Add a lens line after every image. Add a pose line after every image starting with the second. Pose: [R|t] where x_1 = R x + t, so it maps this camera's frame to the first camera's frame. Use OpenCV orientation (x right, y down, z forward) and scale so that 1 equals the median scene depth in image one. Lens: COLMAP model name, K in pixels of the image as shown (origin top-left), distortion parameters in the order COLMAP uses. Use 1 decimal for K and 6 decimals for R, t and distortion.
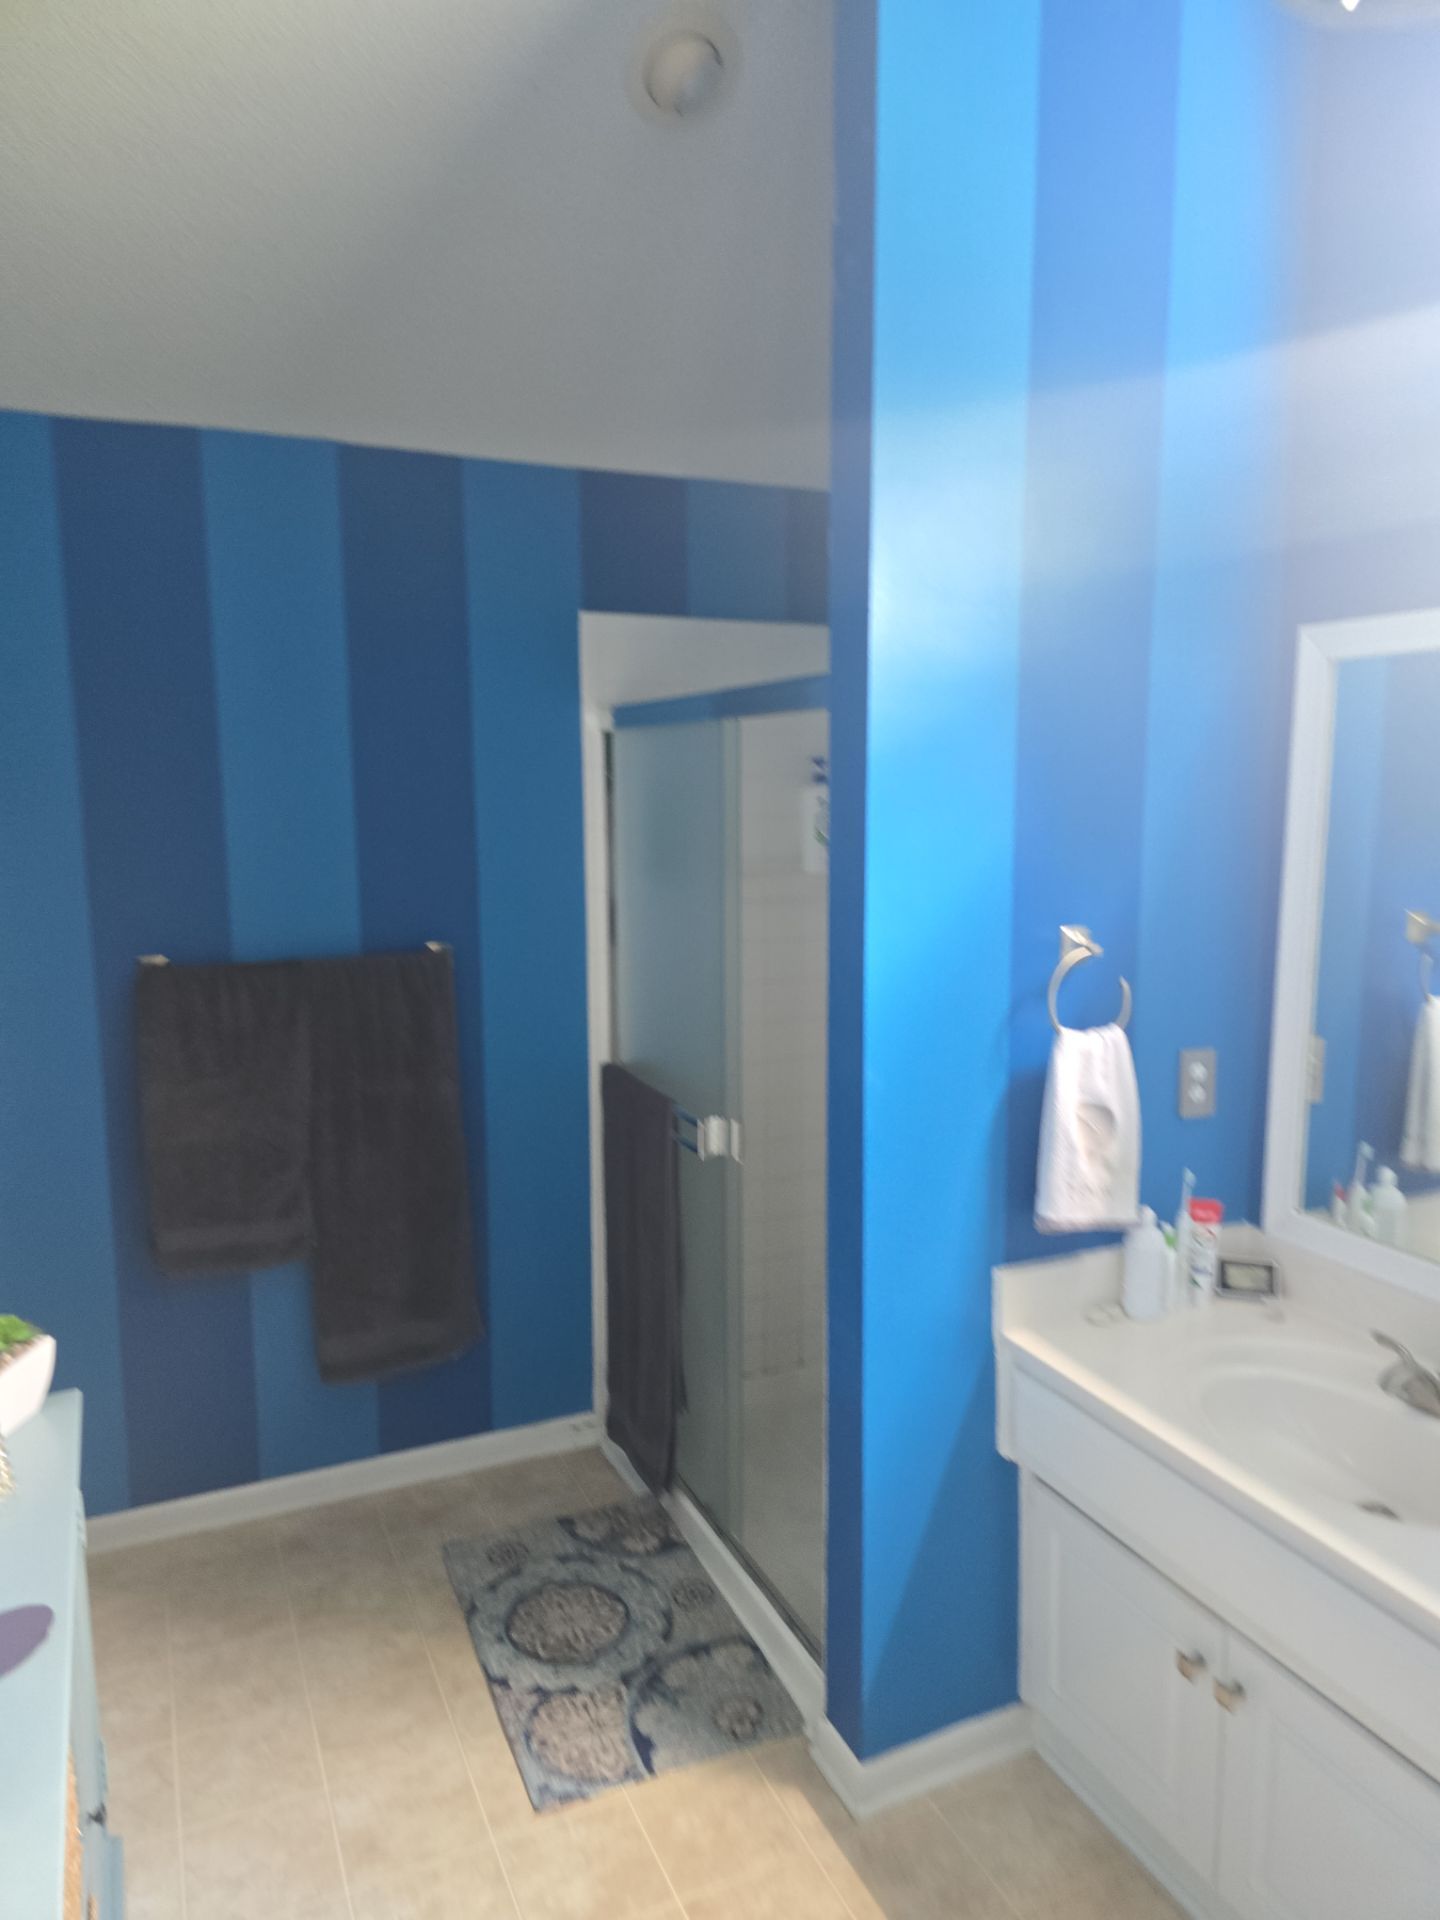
lens RADIAL K [[1287.4, 0, 718.3], [0, 1287.4, 975.5], [0, 0, 1]] dist [0.057918, -0.041733]
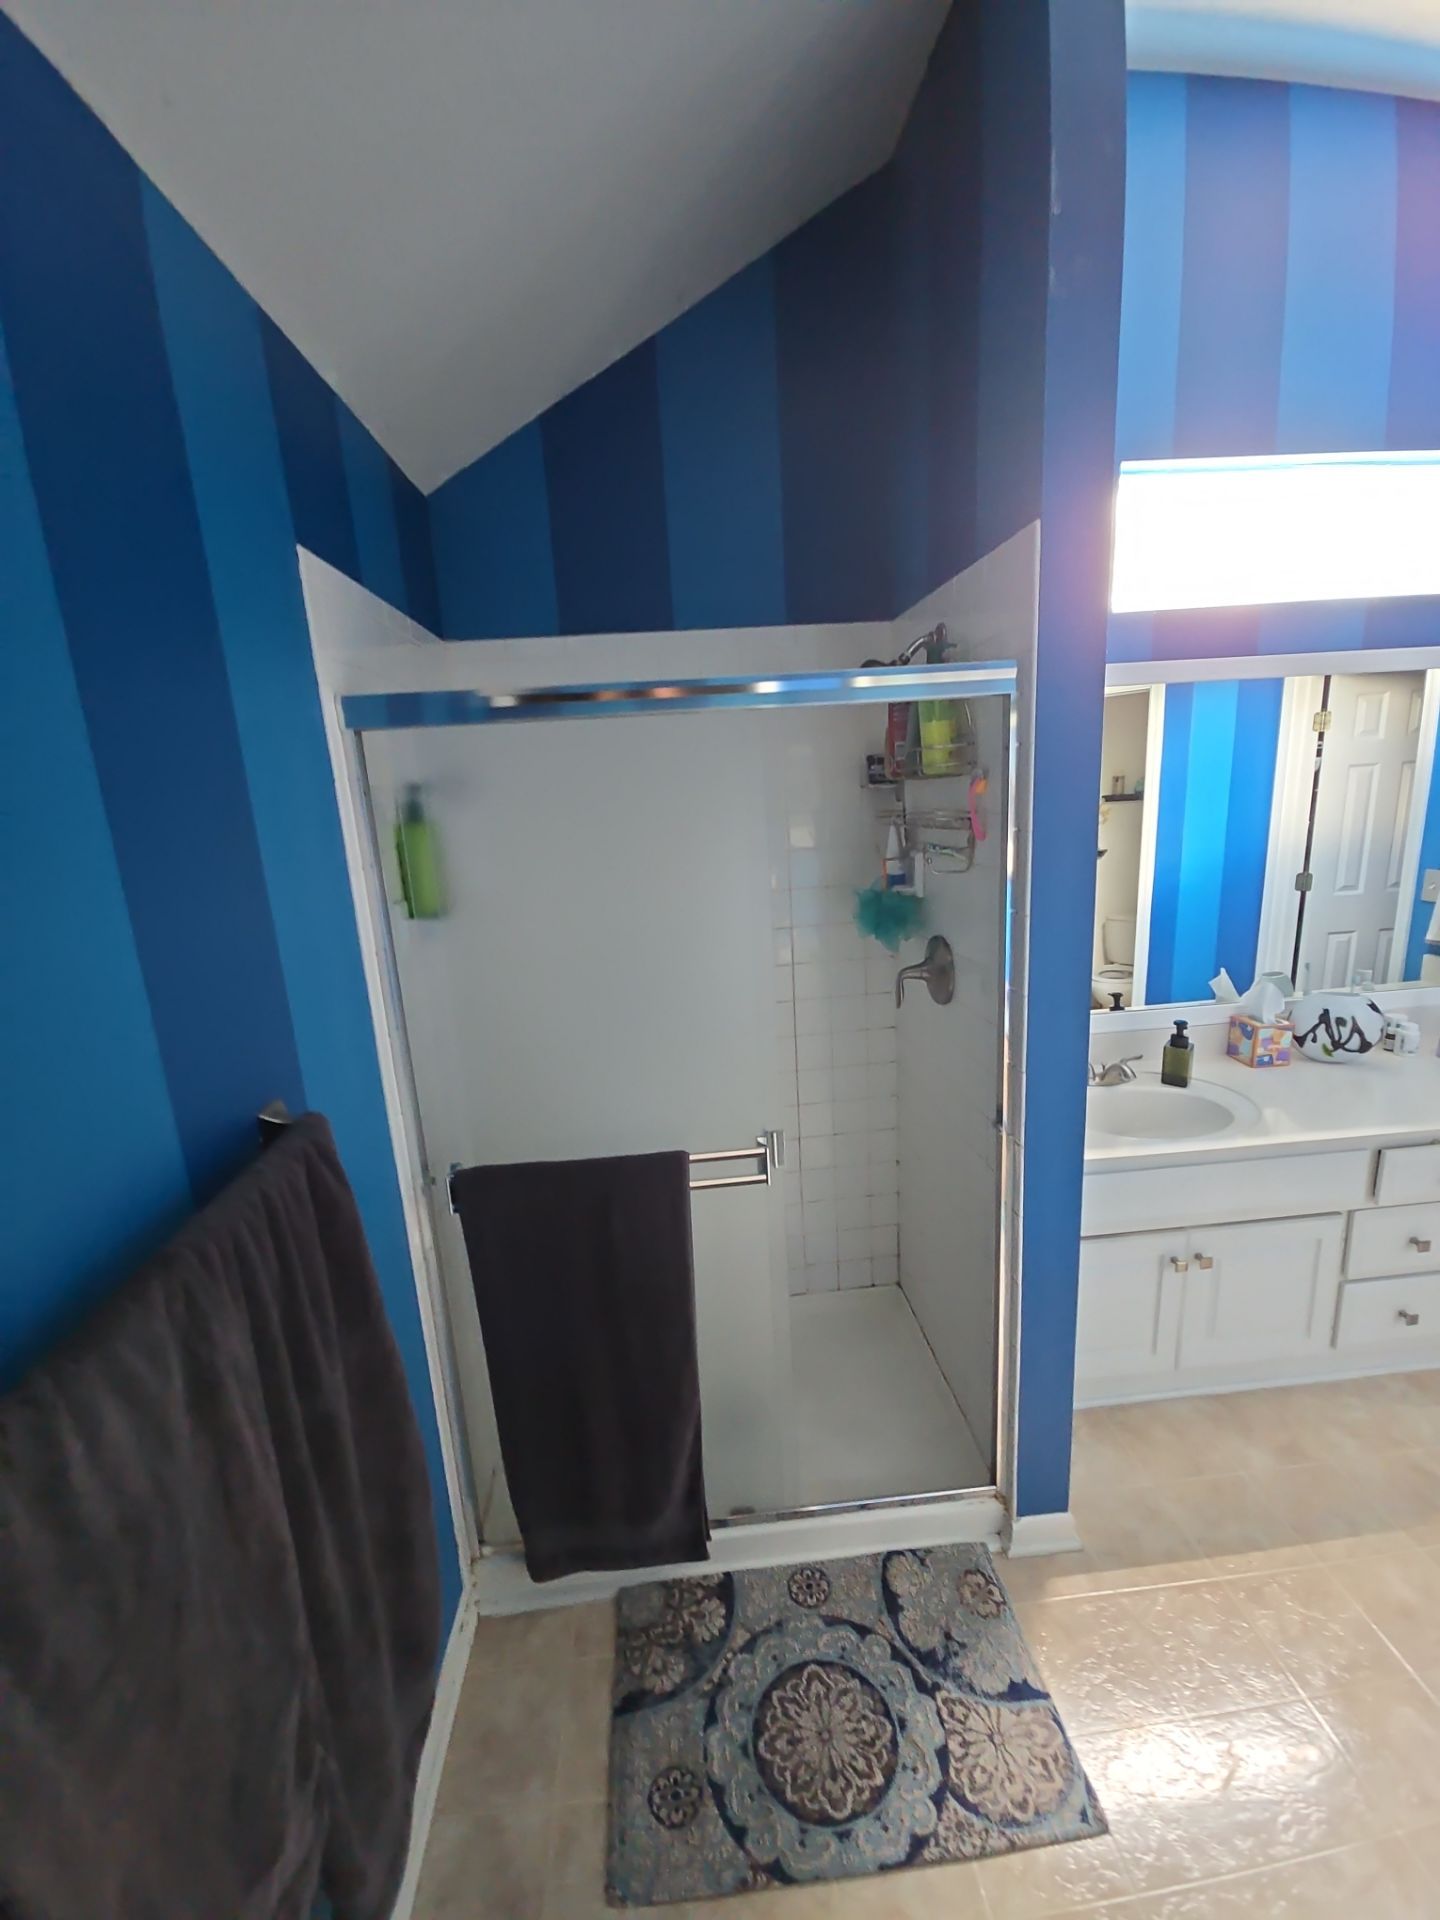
lens RADIAL K [[778.0, 0, 722.0], [0, 778.0, 985.3], [0, 0, 1]] dist [0.007430, -0.003107]
pose [[0.314071, -0.246898, 0.916734, -0.533780], [0.192830, 0.962056, 0.193042, -0.119927], [-0.929611, 0.116145, 0.349763, 0.877324]]
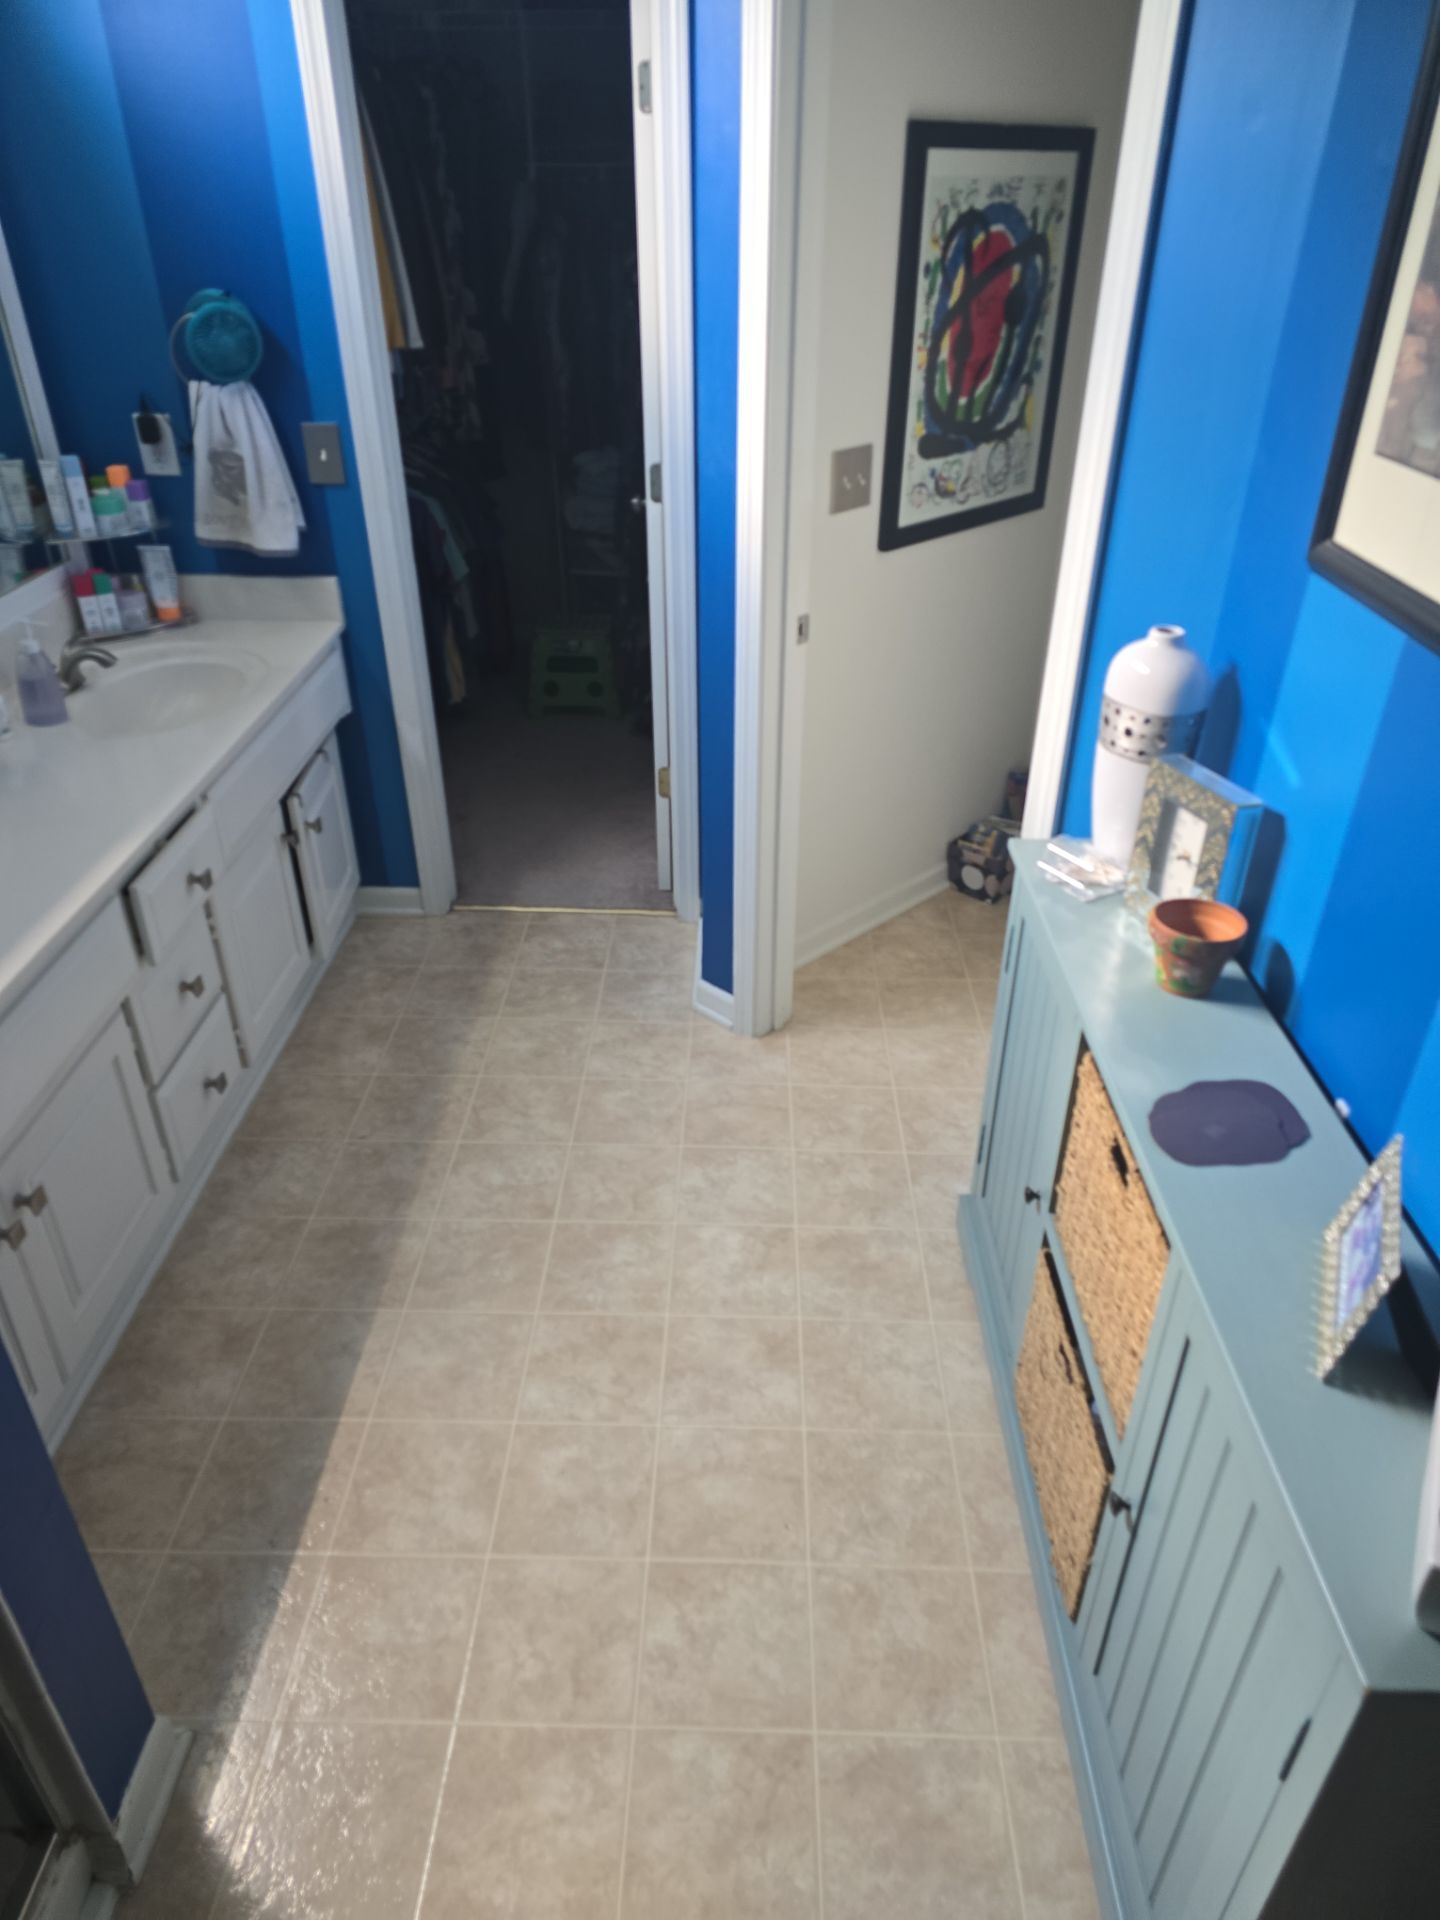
lens RADIAL K [[1287.4, 0, 726.9], [0, 1287.4, 954.1], [0, 0, 1]] dist [0.057918, -0.041733]
pose [[-0.901921, -0.215235, 0.374449, -0.319051], [0.072324, 0.779472, 0.622248, -0.140282], [-0.425802, 0.588301, -0.687456, 0.988990]]
